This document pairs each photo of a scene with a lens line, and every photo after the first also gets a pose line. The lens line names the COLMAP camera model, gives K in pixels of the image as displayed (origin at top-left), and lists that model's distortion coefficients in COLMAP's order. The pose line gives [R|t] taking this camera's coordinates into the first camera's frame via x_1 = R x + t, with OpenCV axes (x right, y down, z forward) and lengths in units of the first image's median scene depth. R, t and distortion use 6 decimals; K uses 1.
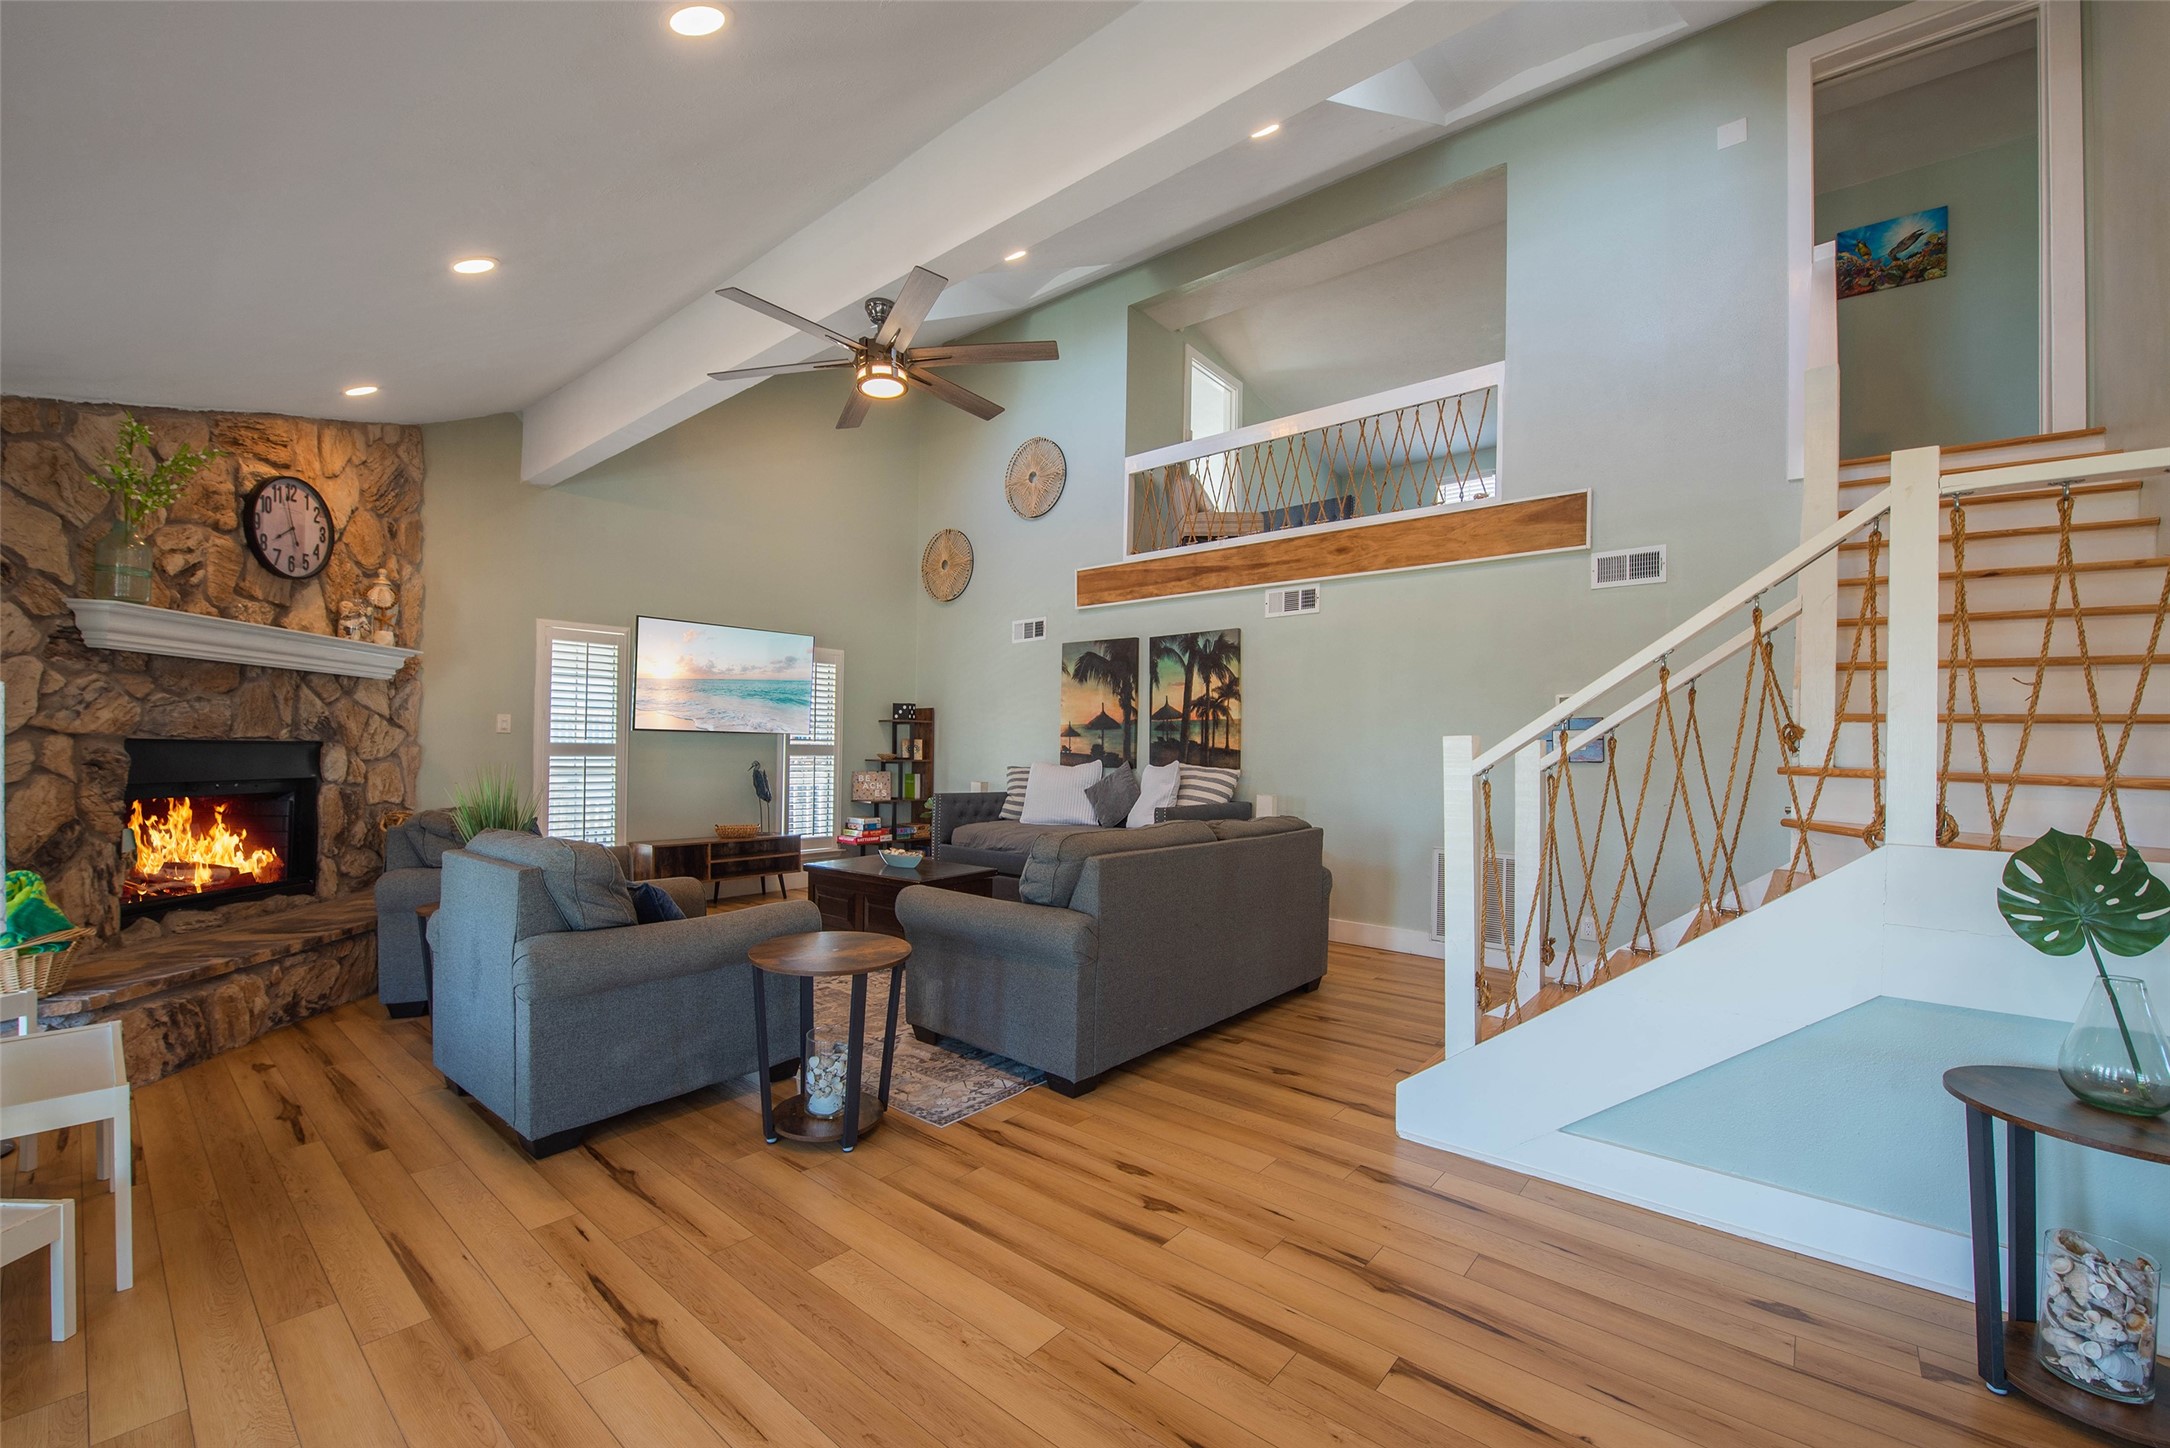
lens RADIAL K [[867.9, 0, 1064.9], [0, 867.9, 755.6], [0, 0, 1]] dist [-0.015085, -0.001874]
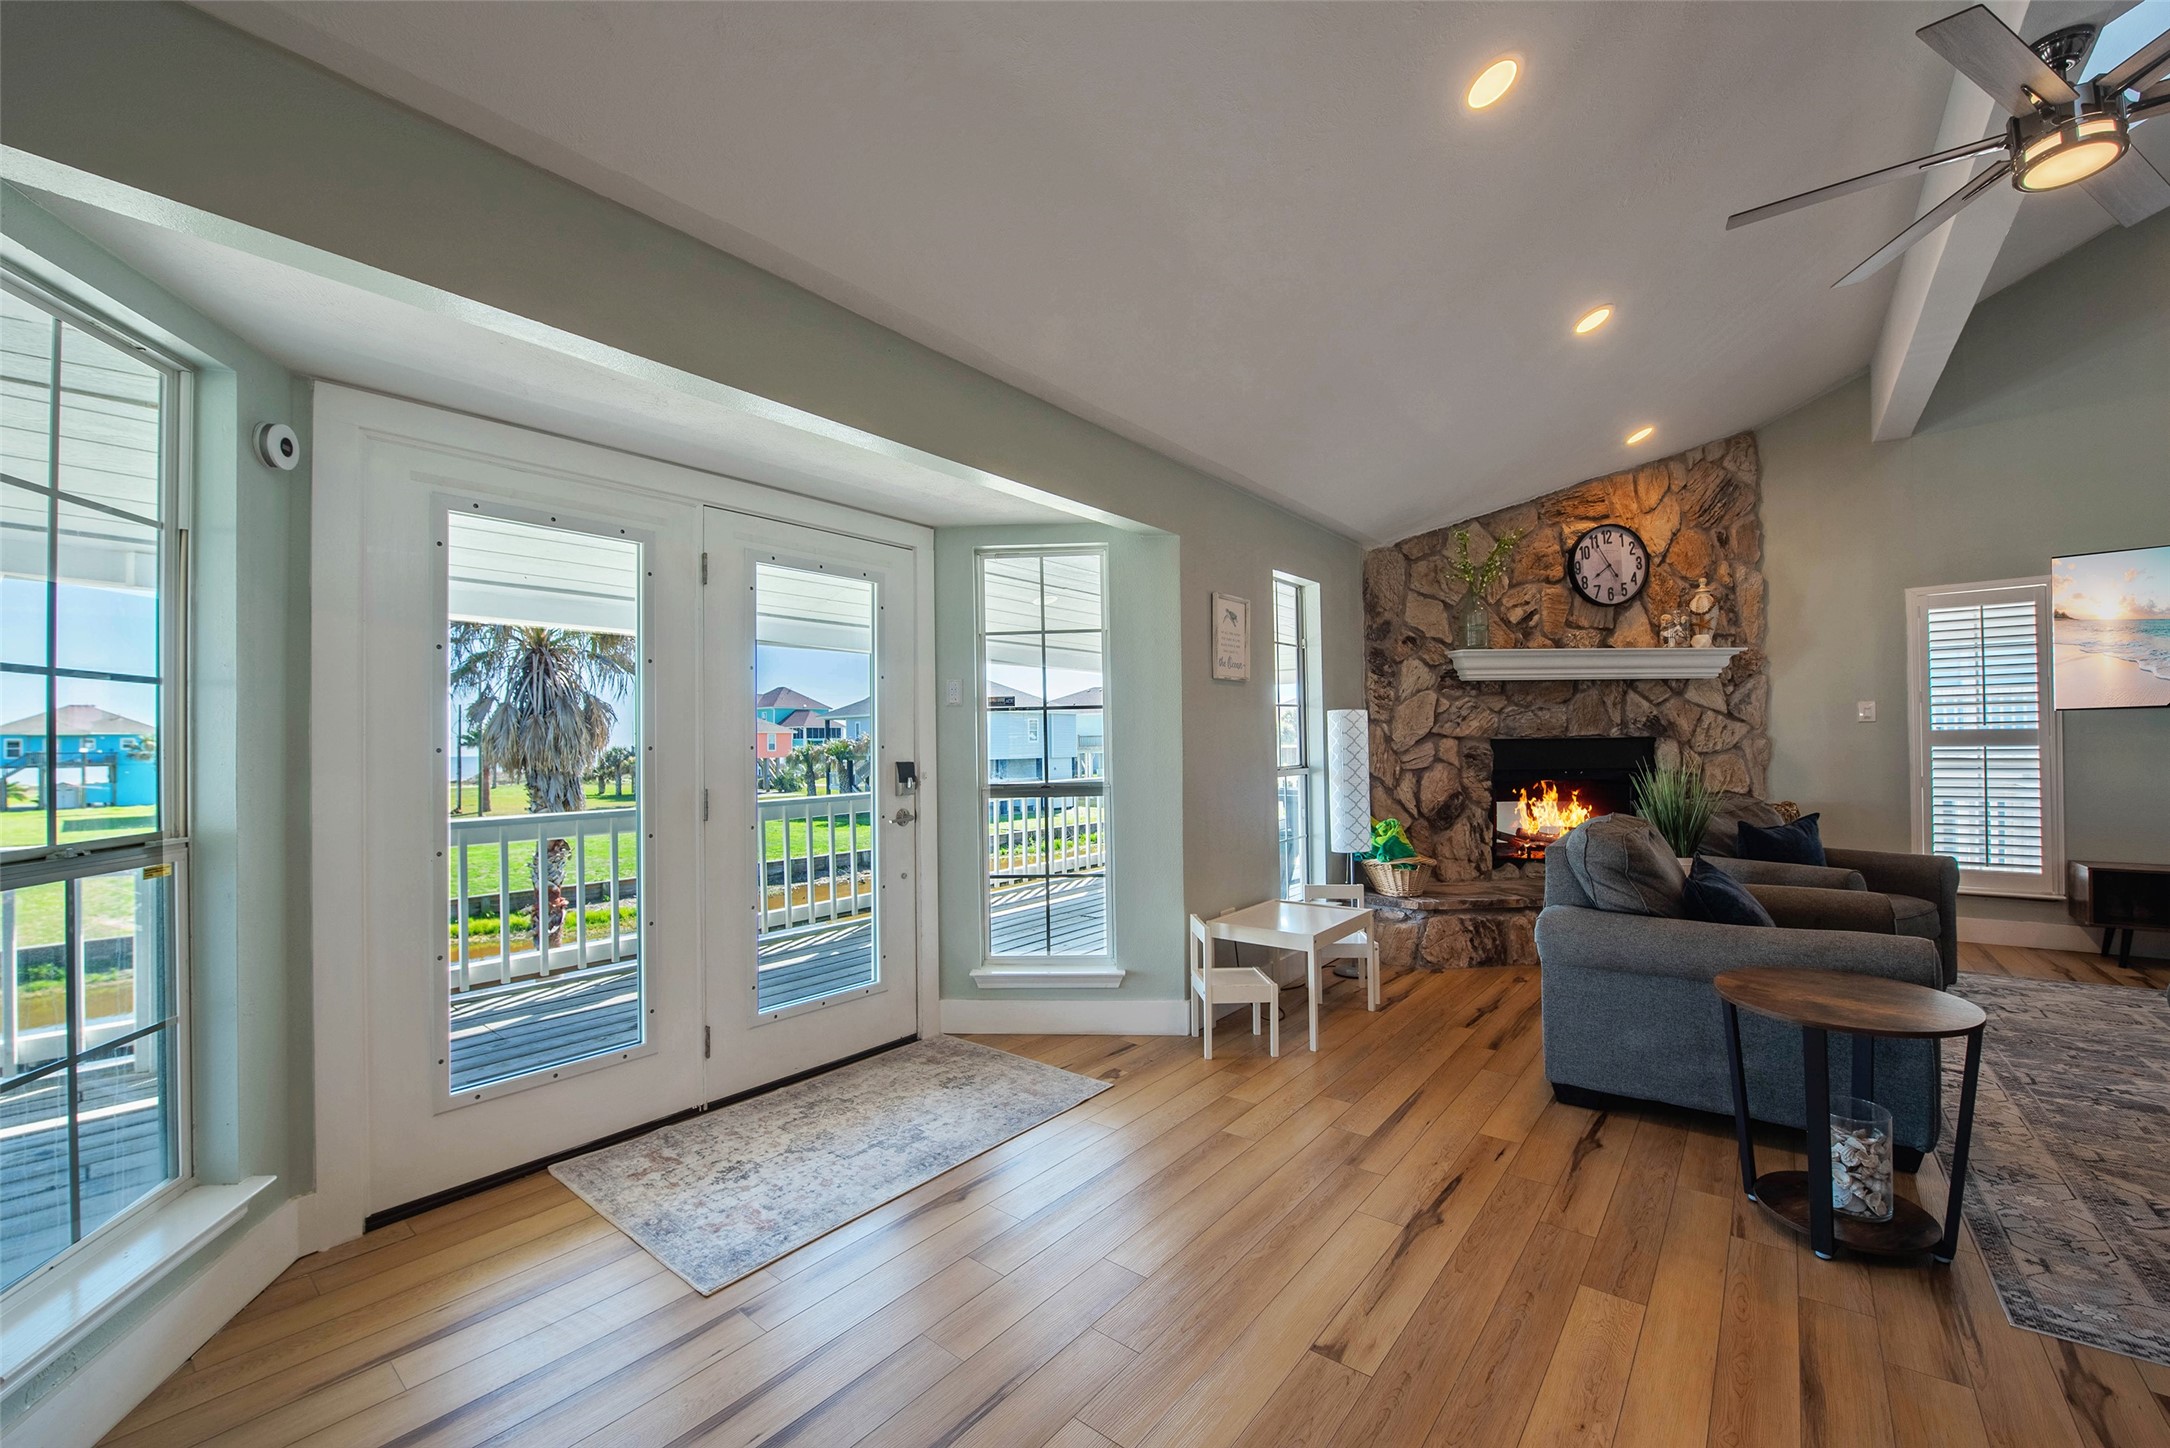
lens RADIAL K [[867.9, 0, 1071.9], [0, 867.9, 732.1], [0, 0, 1]] dist [-0.015085, -0.001874]
pose [[0.010517, -0.030177, -0.999489, 0.262016], [0.009316, 0.999504, -0.030079, 0.003970], [0.999901, -0.008994, 0.010793, 0.170422]]
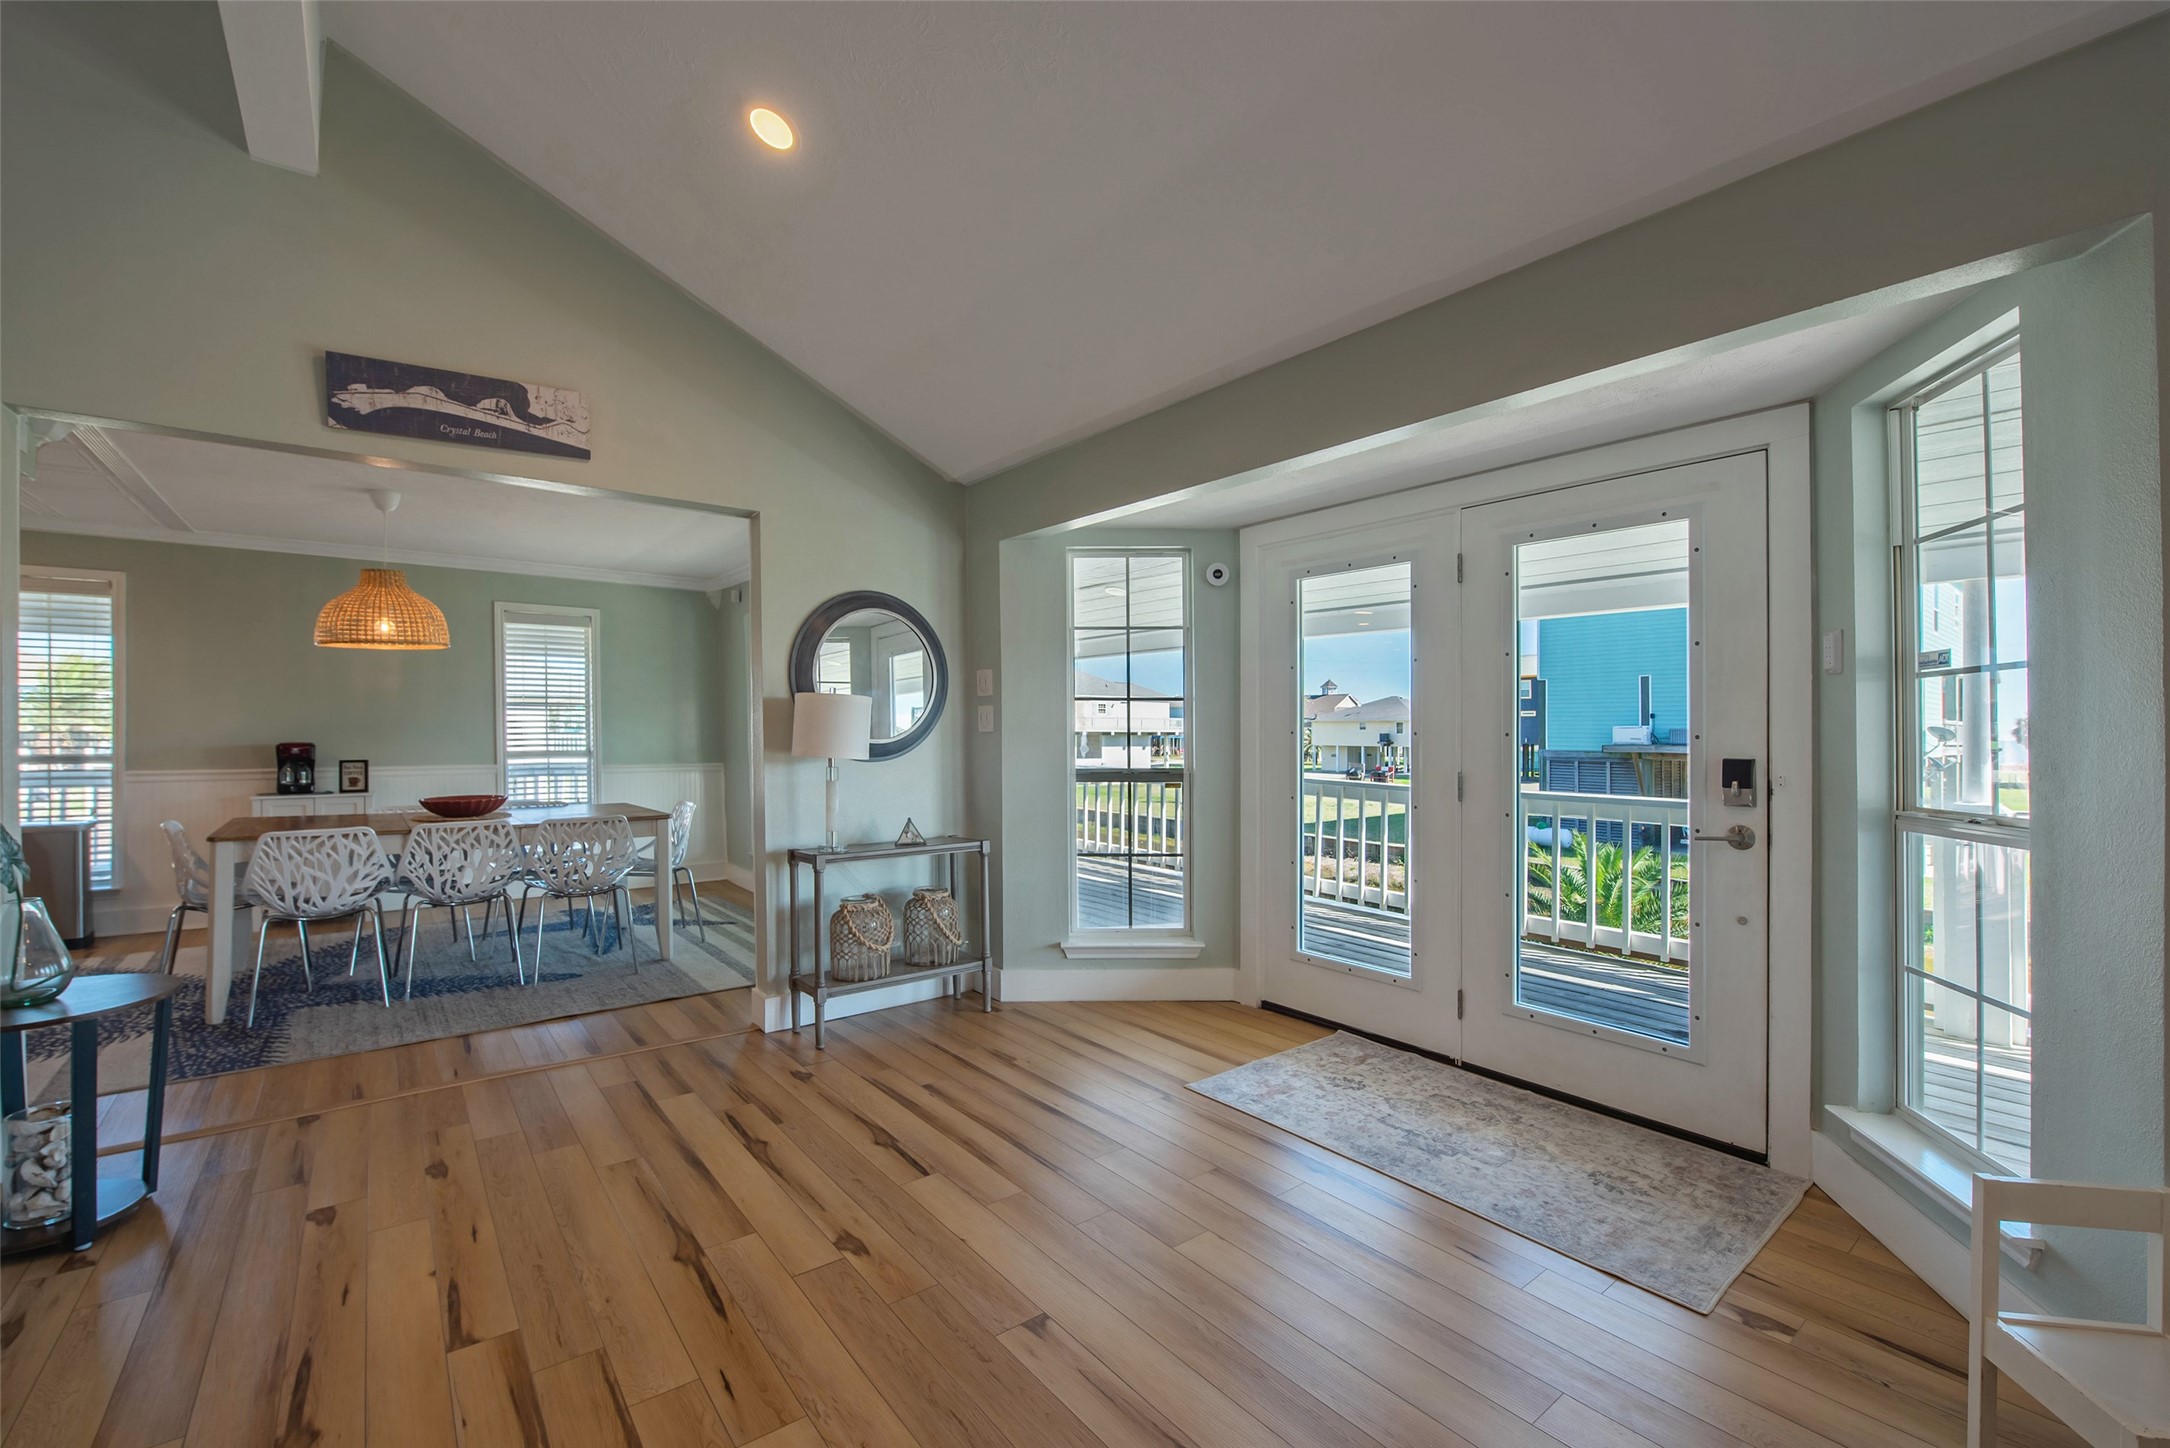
lens RADIAL K [[867.9, 0, 1036.0], [0, 867.9, 733.1], [0, 0, 1]] dist [-0.015085, -0.001874]
pose [[-0.975284, -0.019092, 0.220131, -0.136025], [-0.017222, 0.999797, 0.010409, -0.007896], [-0.220285, 0.006361, -0.975415, 0.593980]]
